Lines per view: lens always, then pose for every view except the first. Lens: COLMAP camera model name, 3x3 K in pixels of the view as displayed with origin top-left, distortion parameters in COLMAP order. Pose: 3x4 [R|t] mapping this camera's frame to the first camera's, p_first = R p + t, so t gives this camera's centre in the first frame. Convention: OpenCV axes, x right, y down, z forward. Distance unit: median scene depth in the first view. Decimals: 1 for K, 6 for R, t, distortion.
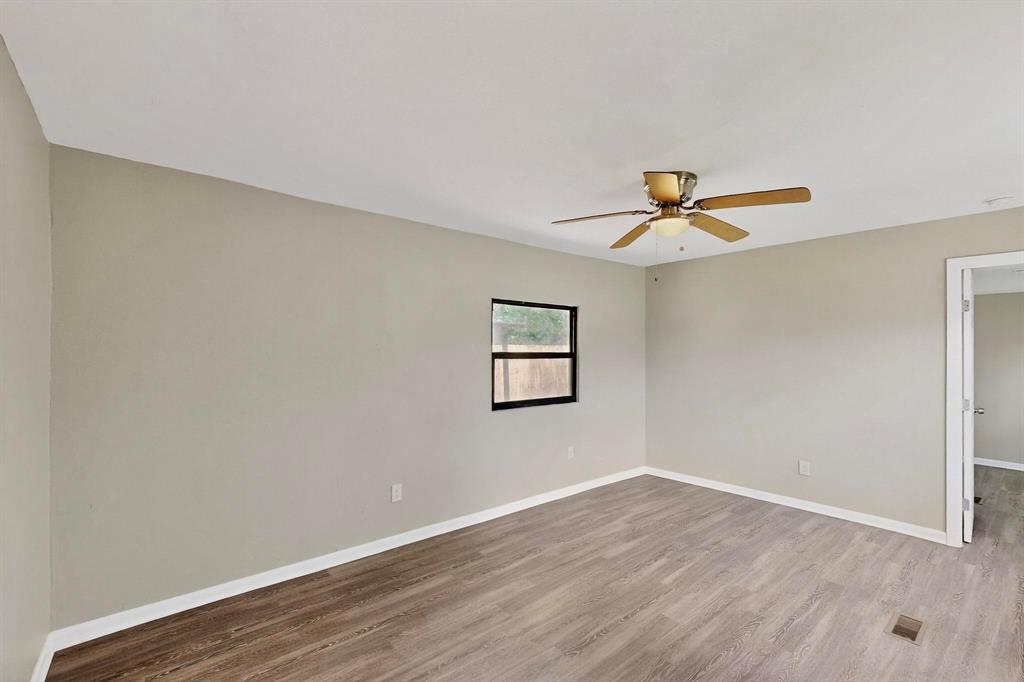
lens RADIAL K [[452.8, 0, 515.2], [0, 452.8, 345.4], [0, 0, 1]] dist [0.003344, 0.000393]
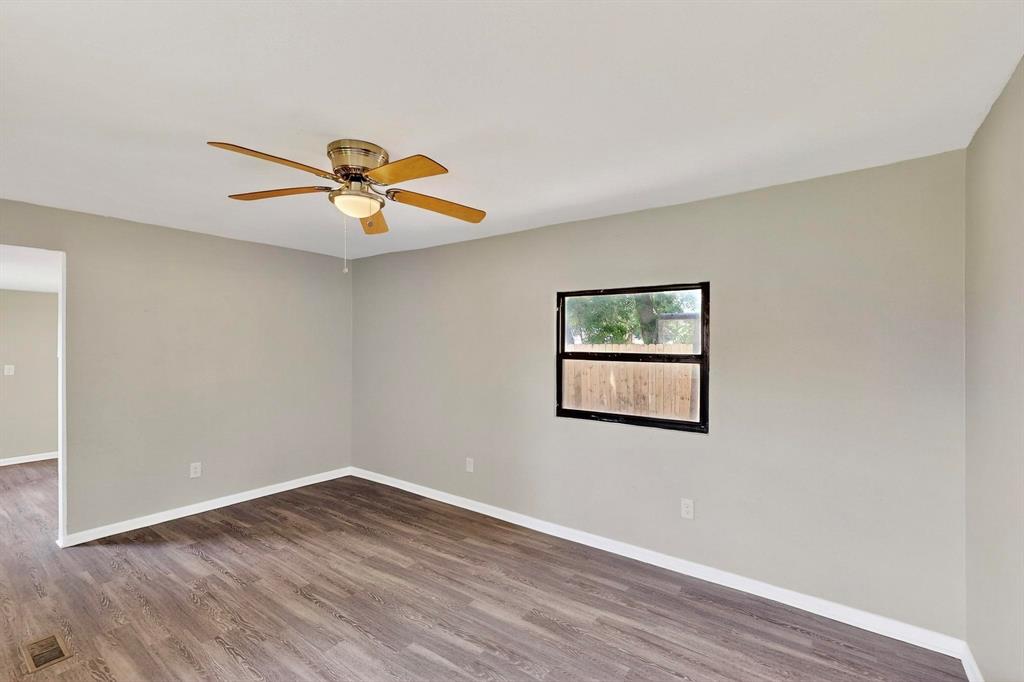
lens RADIAL K [[452.8, 0, 515.2], [0, 452.8, 345.4], [0, 0, 1]] dist [0.003344, 0.000393]
pose [[0.233985, -0.002736, -0.972236, 0.976079], [-0.000125, 0.999996, -0.002844, 0.006392], [0.972240, 0.000787, 0.233984, 0.852922]]
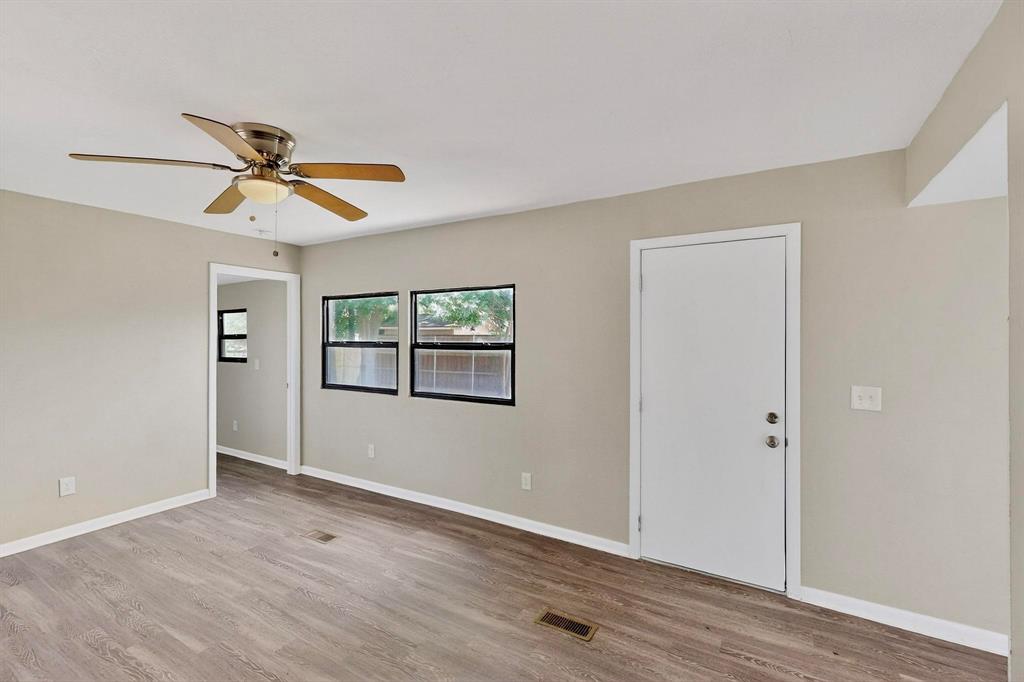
lens RADIAL K [[444.2, 0, 512.0], [0, 444.2, 341.0], [0, 0, 1]] dist [-0.000274, 0.000018]
pose [[-0.319096, -0.010050, 0.947669, -0.453688], [-0.004734, 0.999948, 0.009010, 0.003054], [-0.947711, -0.001612, -0.319127, 0.644754]]
